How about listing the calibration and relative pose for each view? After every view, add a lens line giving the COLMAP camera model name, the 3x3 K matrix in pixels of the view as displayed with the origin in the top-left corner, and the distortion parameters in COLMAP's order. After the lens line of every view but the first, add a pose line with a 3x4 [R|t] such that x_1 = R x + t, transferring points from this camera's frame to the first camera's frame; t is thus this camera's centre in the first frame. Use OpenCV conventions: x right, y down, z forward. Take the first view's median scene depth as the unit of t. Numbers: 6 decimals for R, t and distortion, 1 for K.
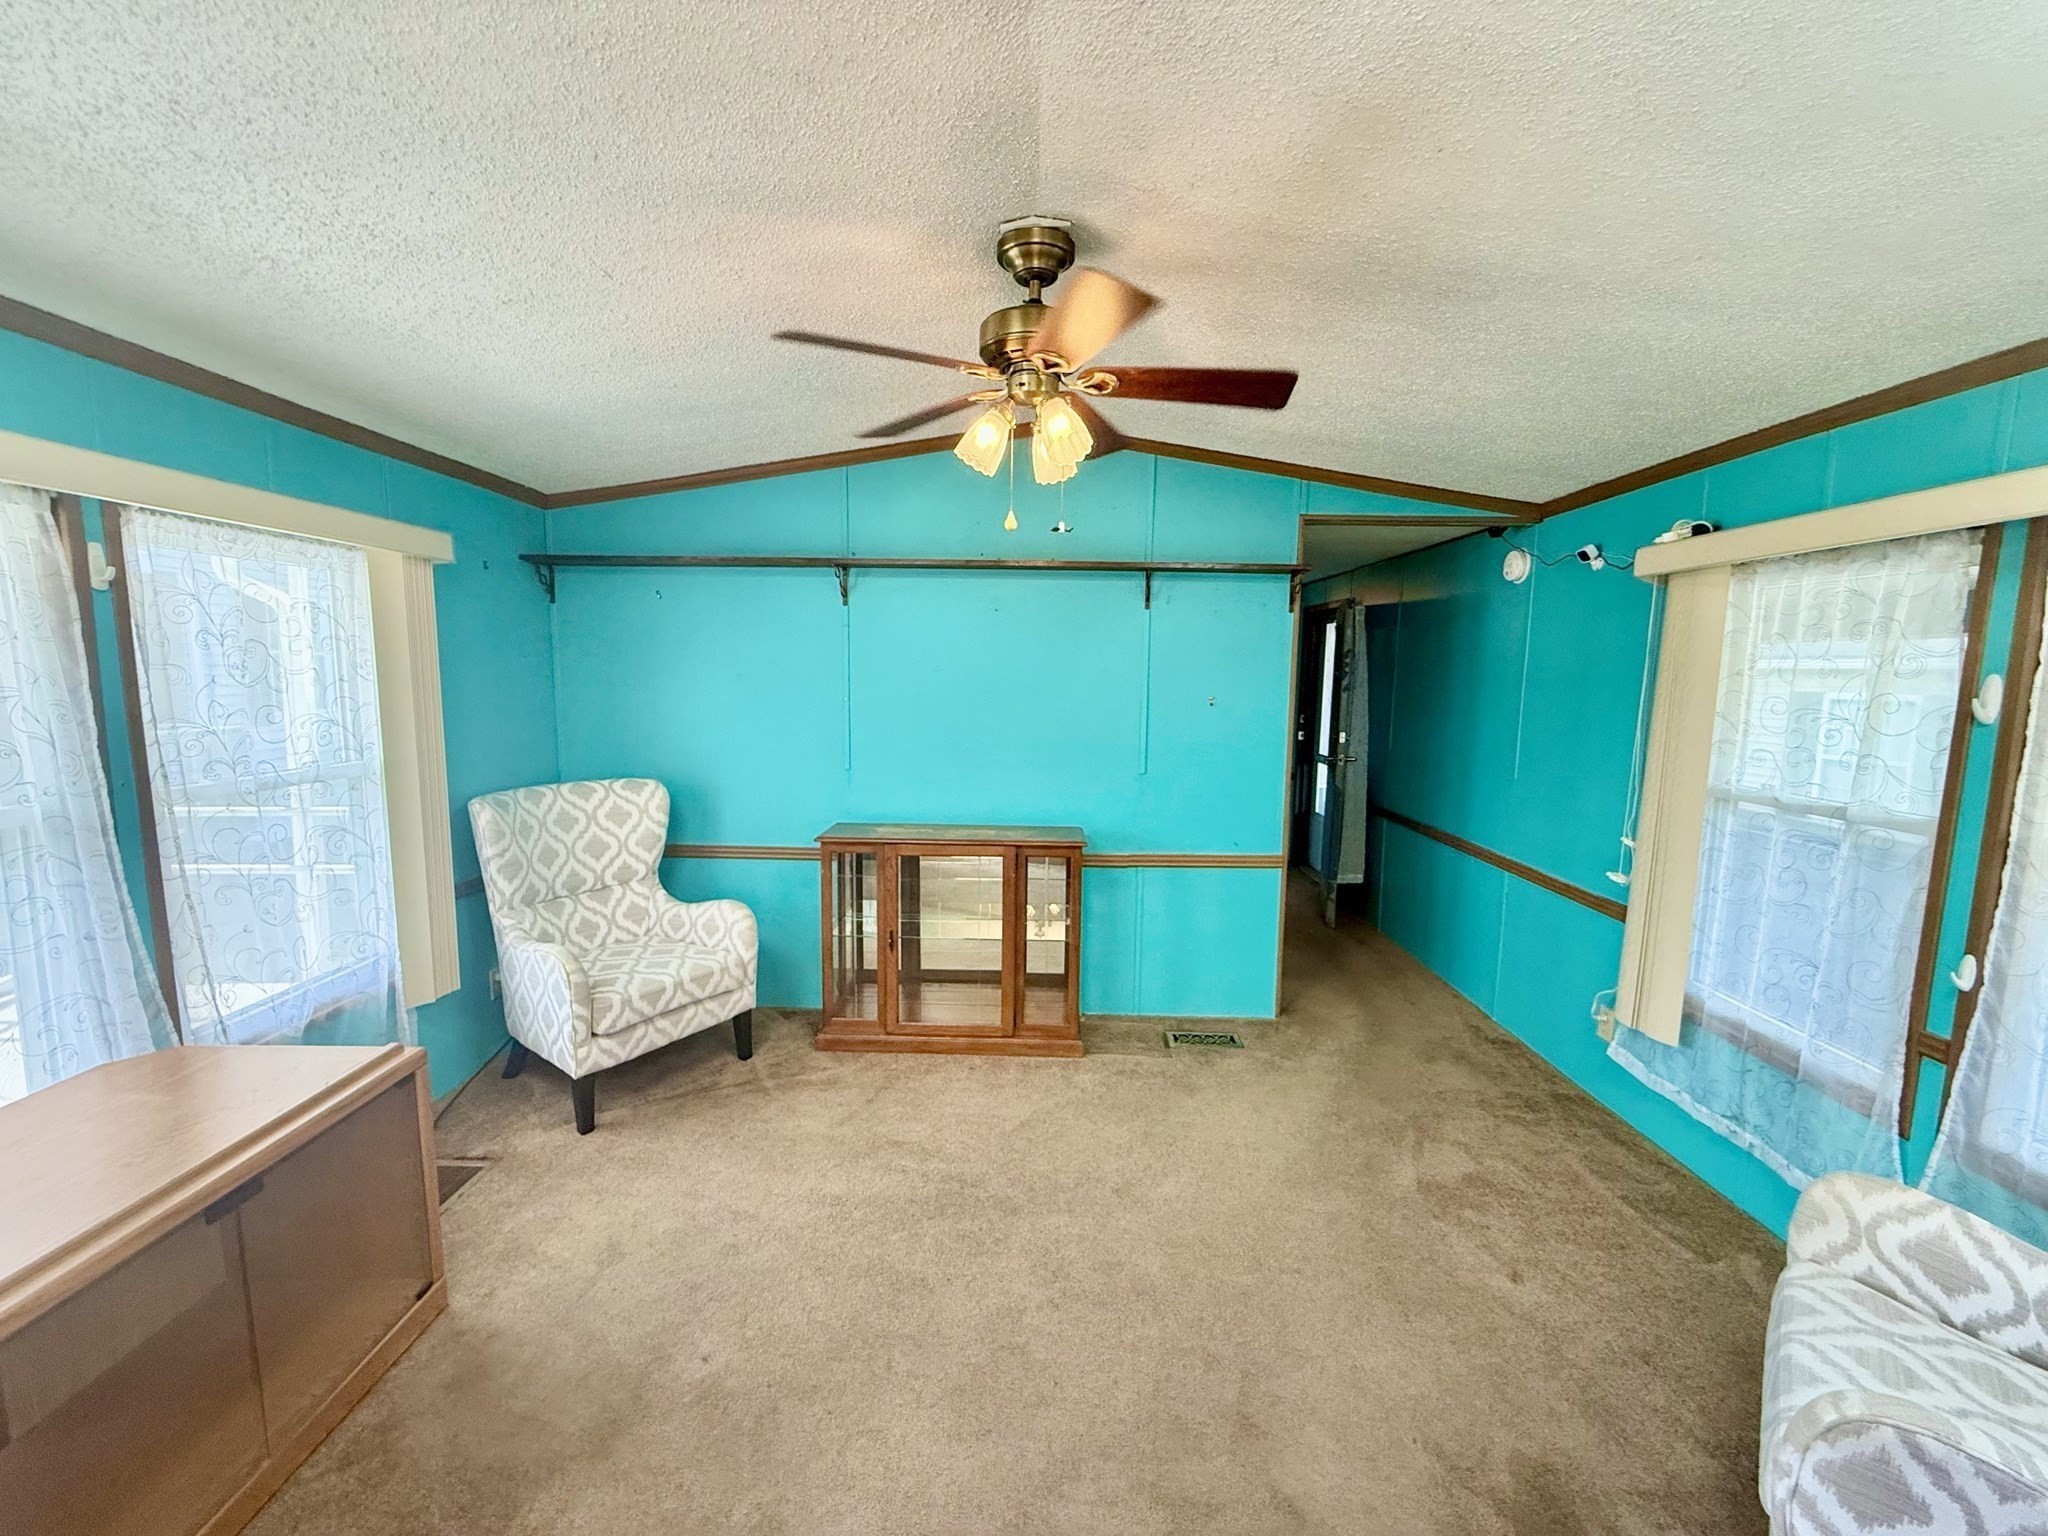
lens RADIAL K [[814.6, 0, 1022.1], [0, 814.6, 765.8], [0, 0, 1]] dist [0.000207, -0.000066]
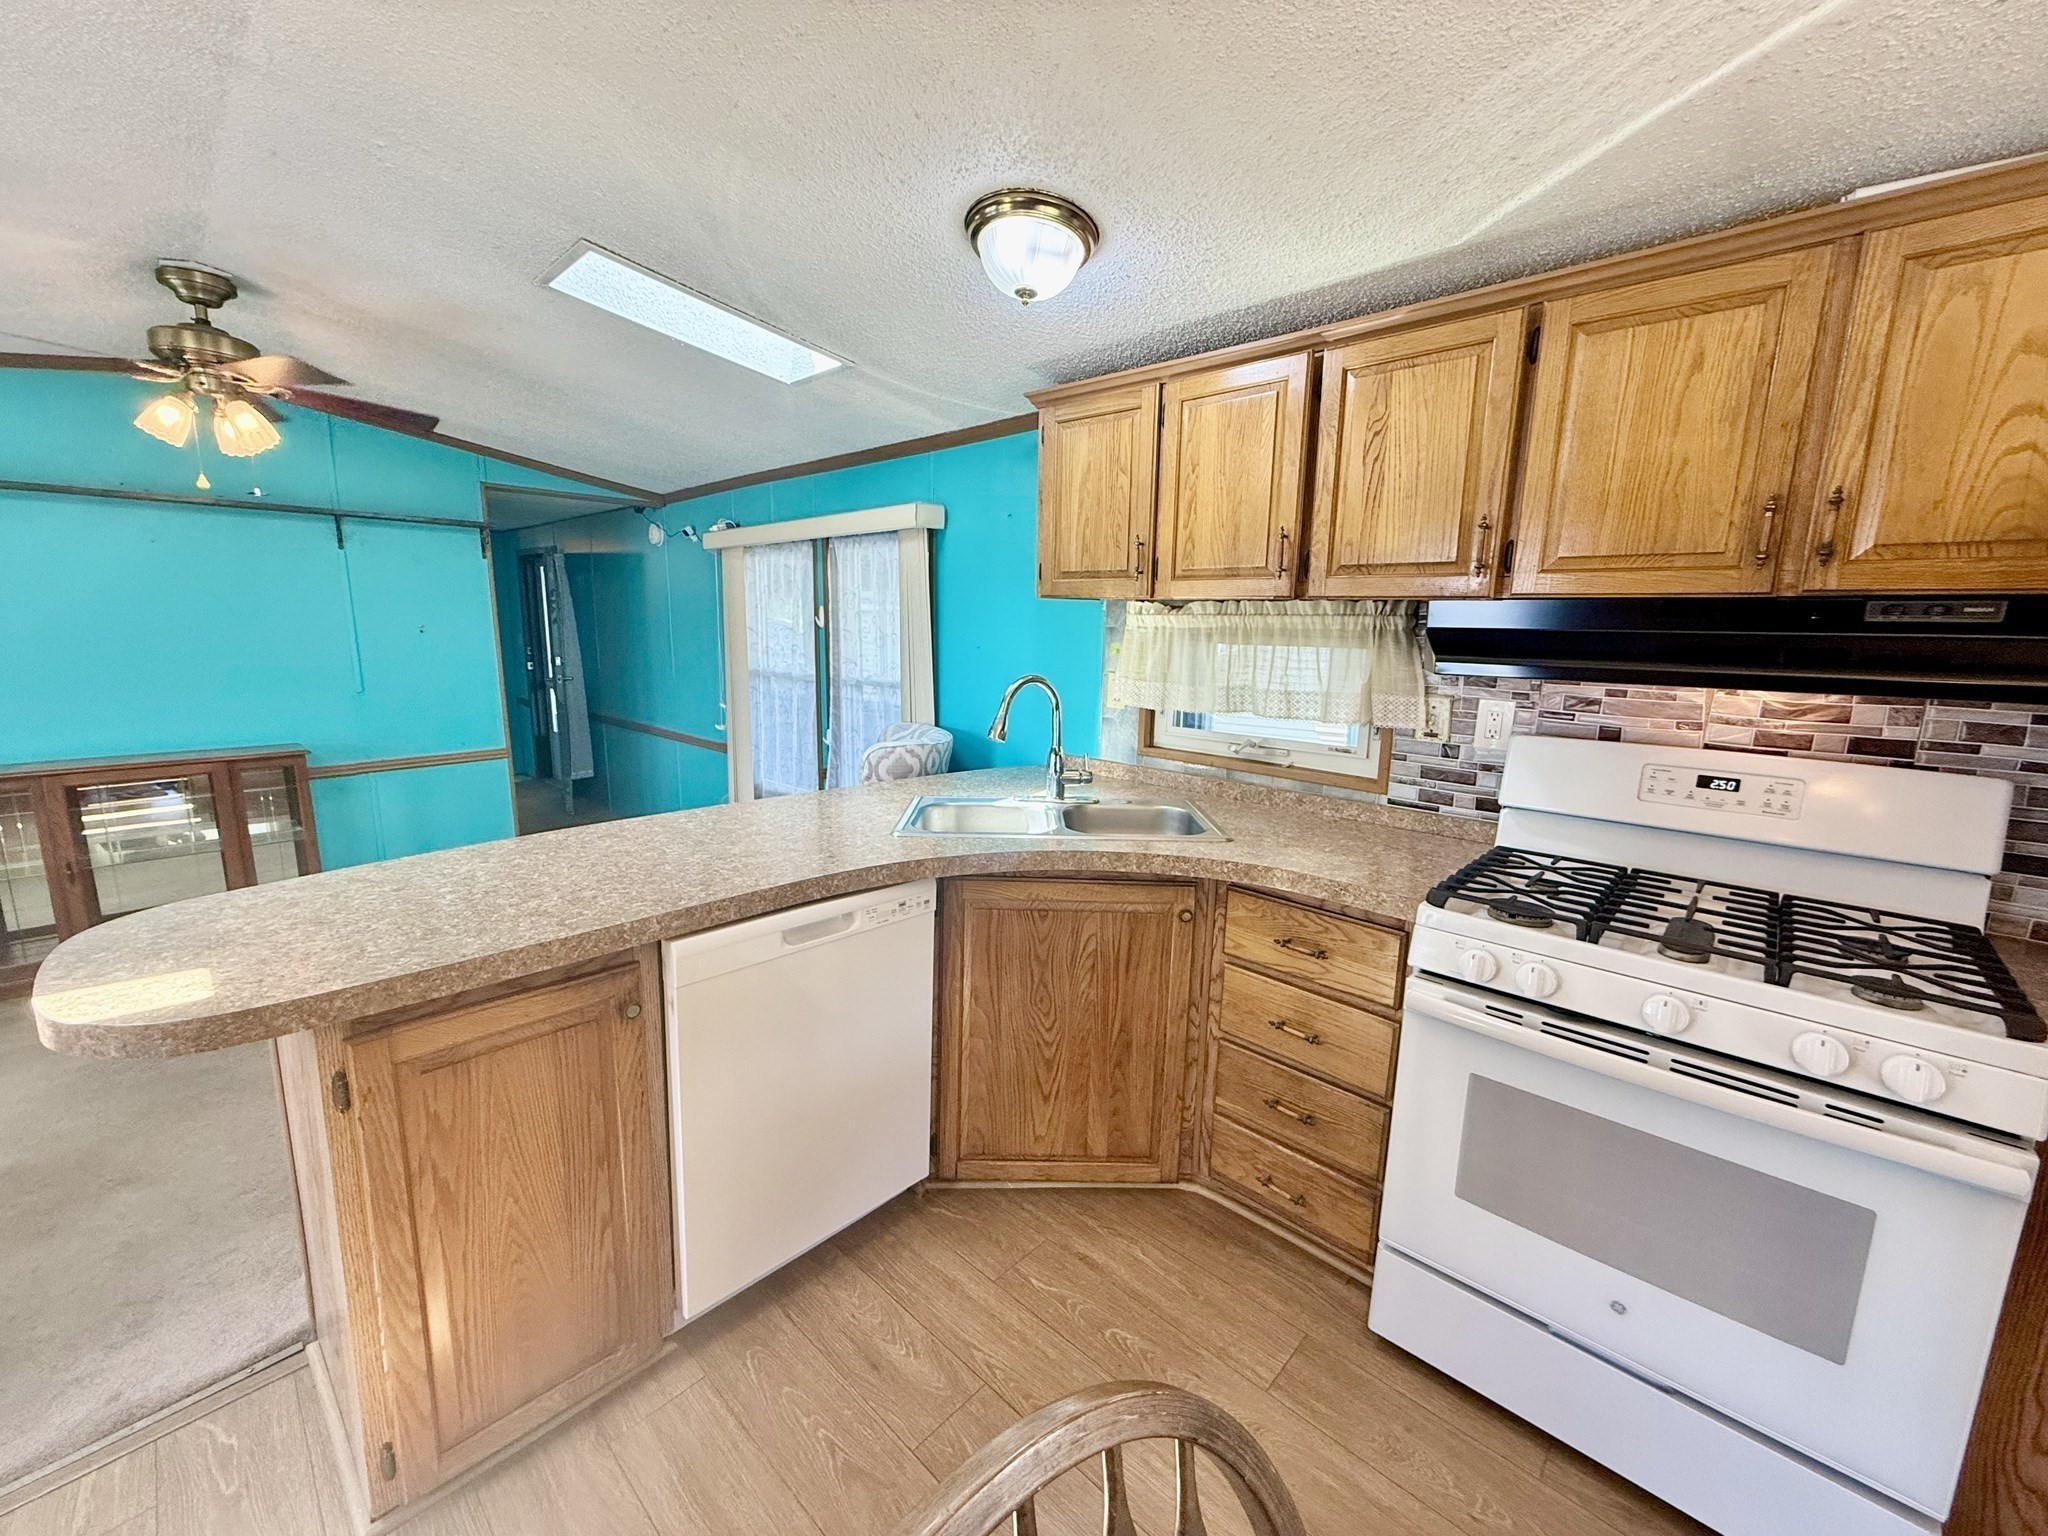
lens RADIAL K [[814.6, 0, 1022.1], [0, 814.6, 765.8], [0, 0, 1]] dist [0.000207, -0.000066]
pose [[0.667676, -0.133766, 0.732335, -0.099503], [0.082711, 0.990963, 0.105598, 0.079106], [-0.739843, -0.009934, 0.672707, -0.556520]]
